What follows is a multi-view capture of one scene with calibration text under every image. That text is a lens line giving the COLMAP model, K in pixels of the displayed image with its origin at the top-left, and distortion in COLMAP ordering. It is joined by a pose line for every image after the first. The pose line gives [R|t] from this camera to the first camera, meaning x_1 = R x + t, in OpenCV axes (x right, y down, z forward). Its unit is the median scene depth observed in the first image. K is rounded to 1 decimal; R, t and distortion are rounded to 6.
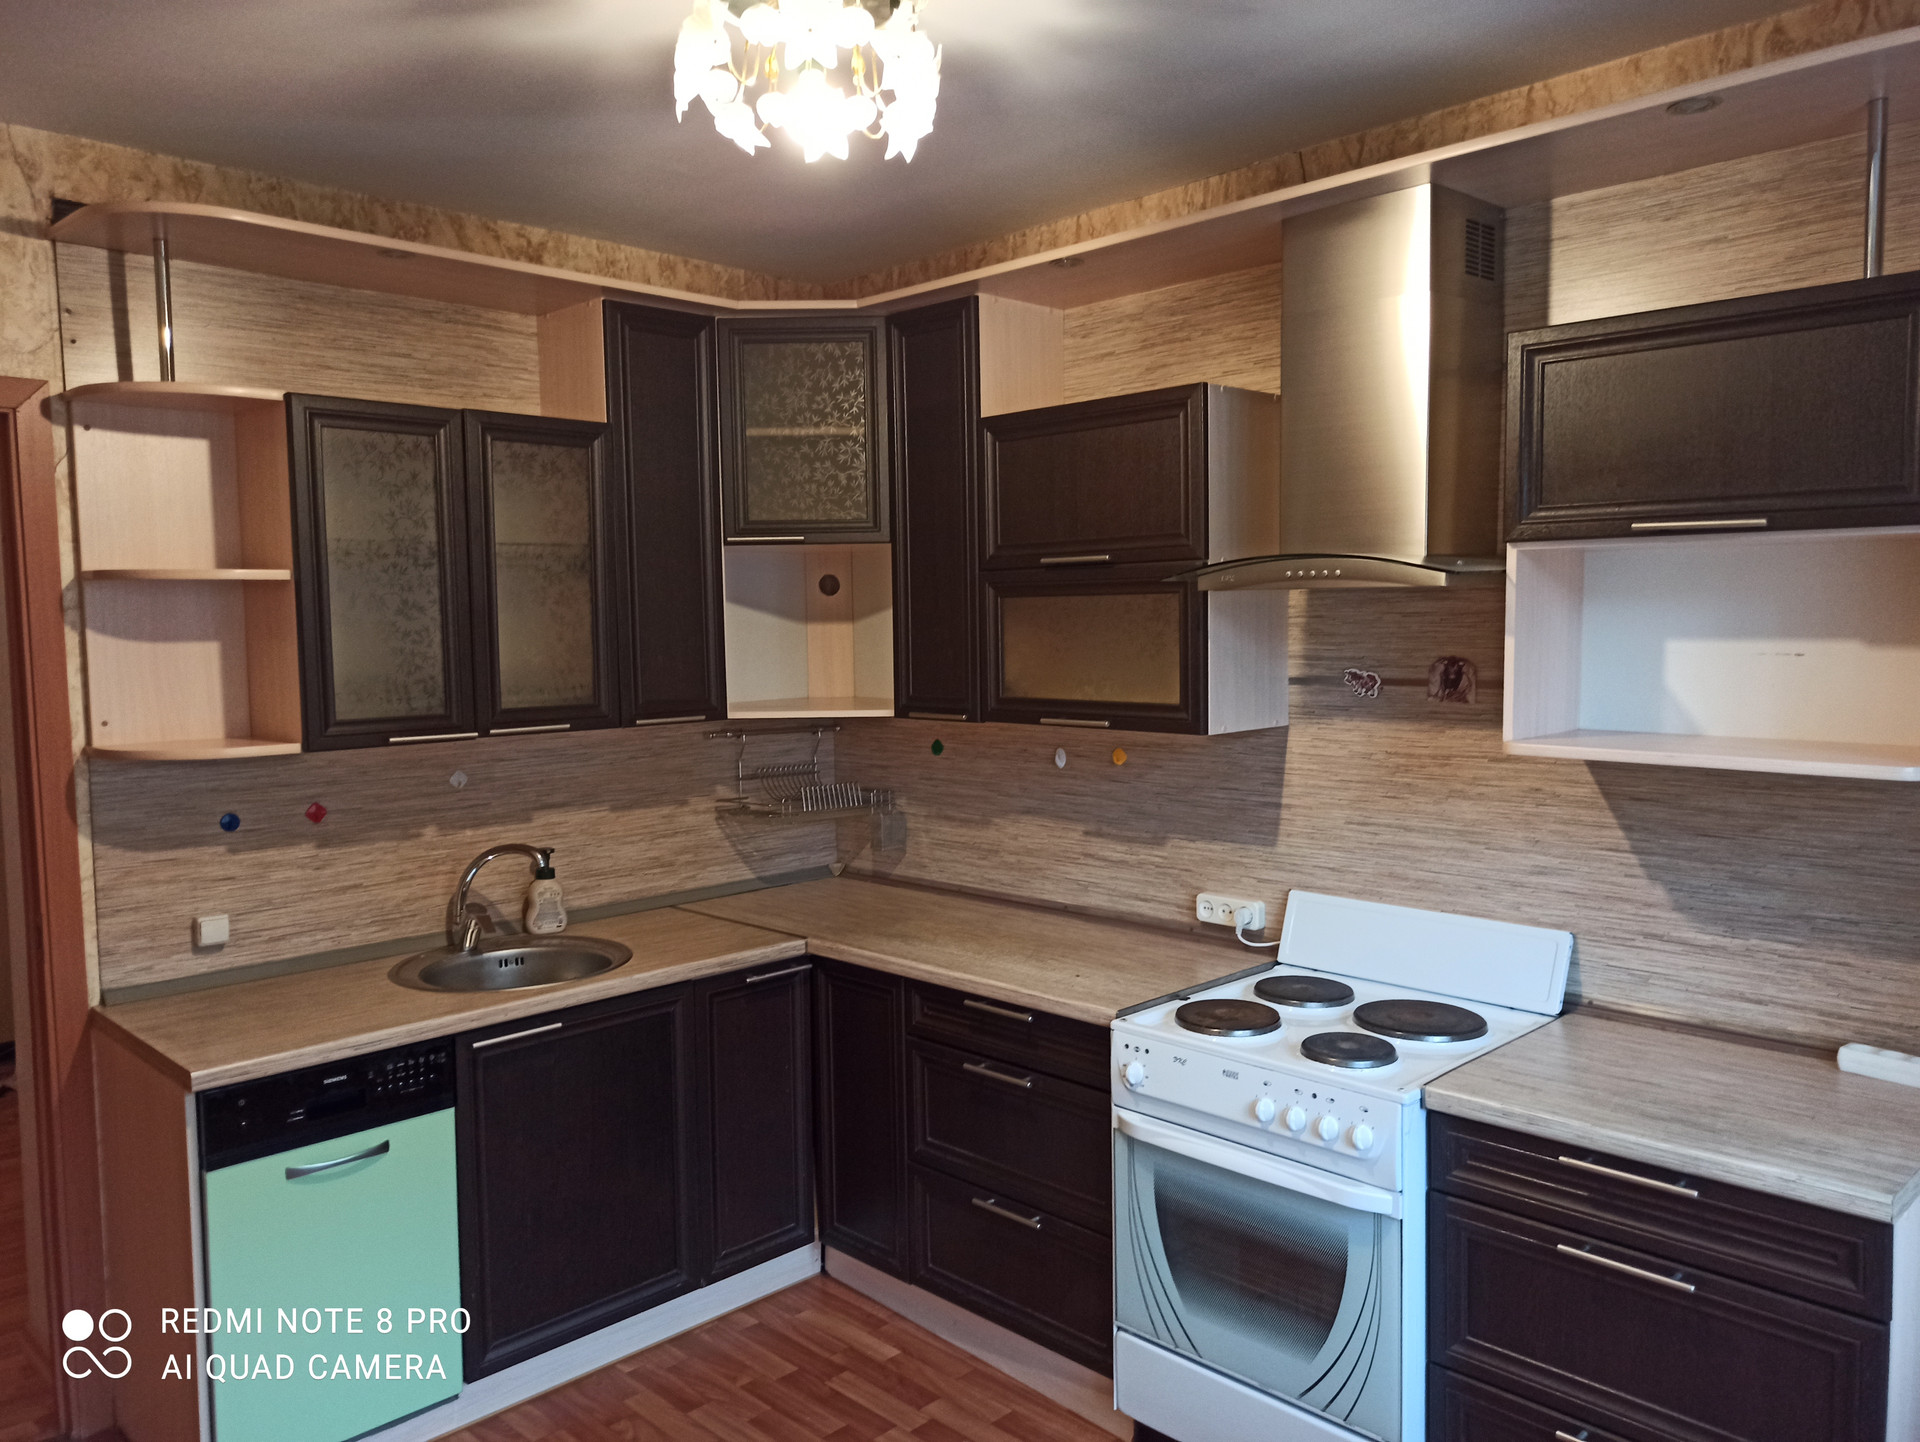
lens RADIAL K [[1433.2, 0, 941.4], [0, 1433.2, 719.4], [0, 0, 1]] dist [0.065235, -0.060679]
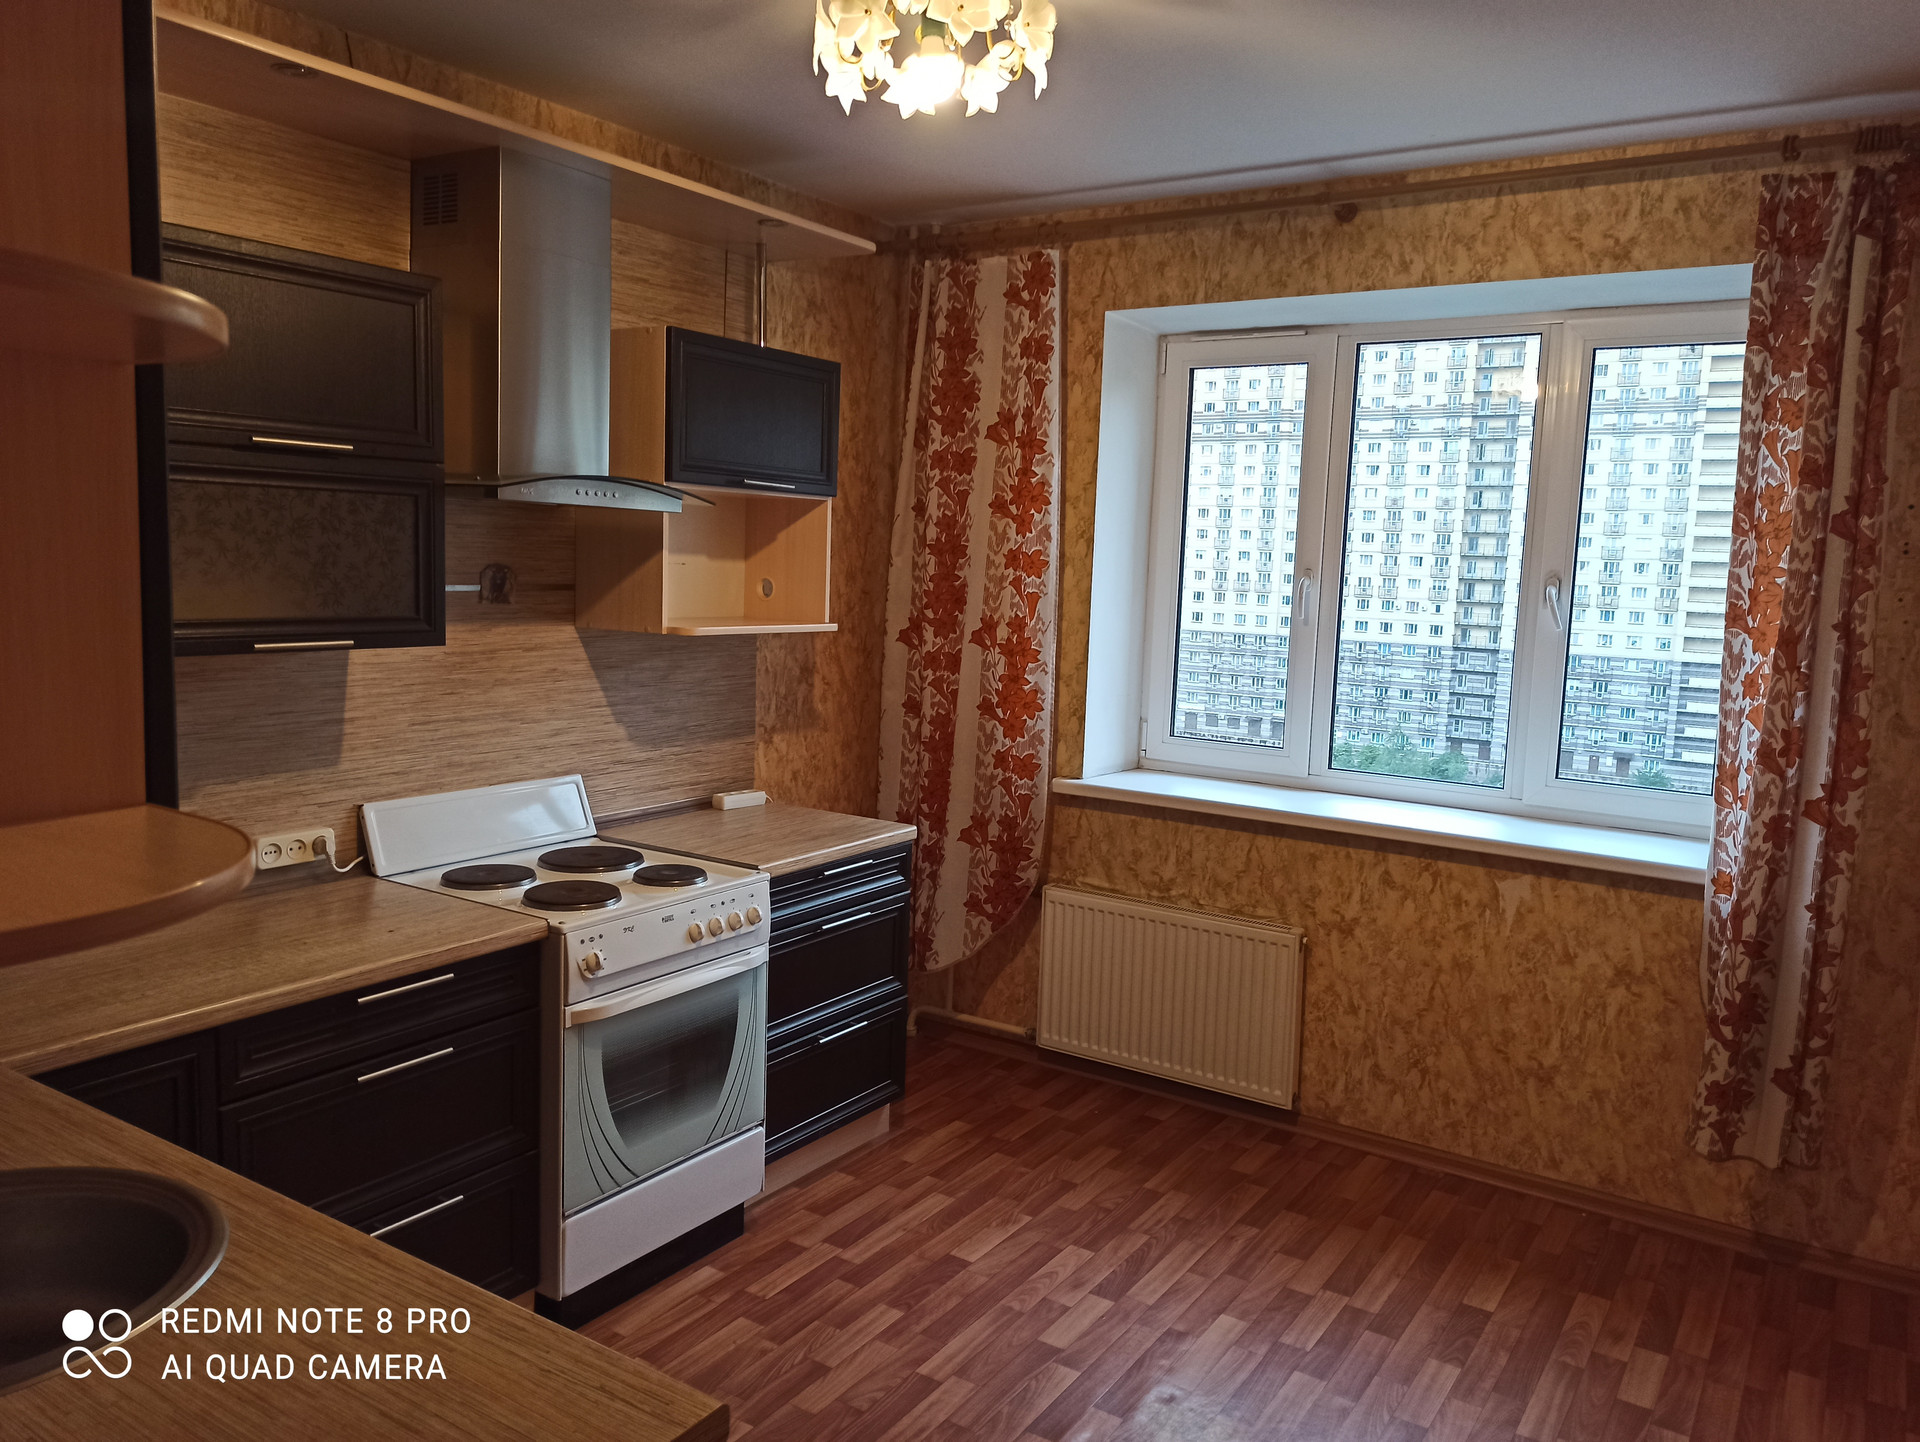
lens RADIAL K [[1433.2, 0, 958.1], [0, 1433.2, 721.2], [0, 0, 1]] dist [0.065235, -0.060679]
pose [[-0.206723, -0.110801, 0.972105, -0.859856], [0.039640, 0.991803, 0.121475, -0.044228], [-0.977596, 0.063646, -0.200637, 0.870243]]
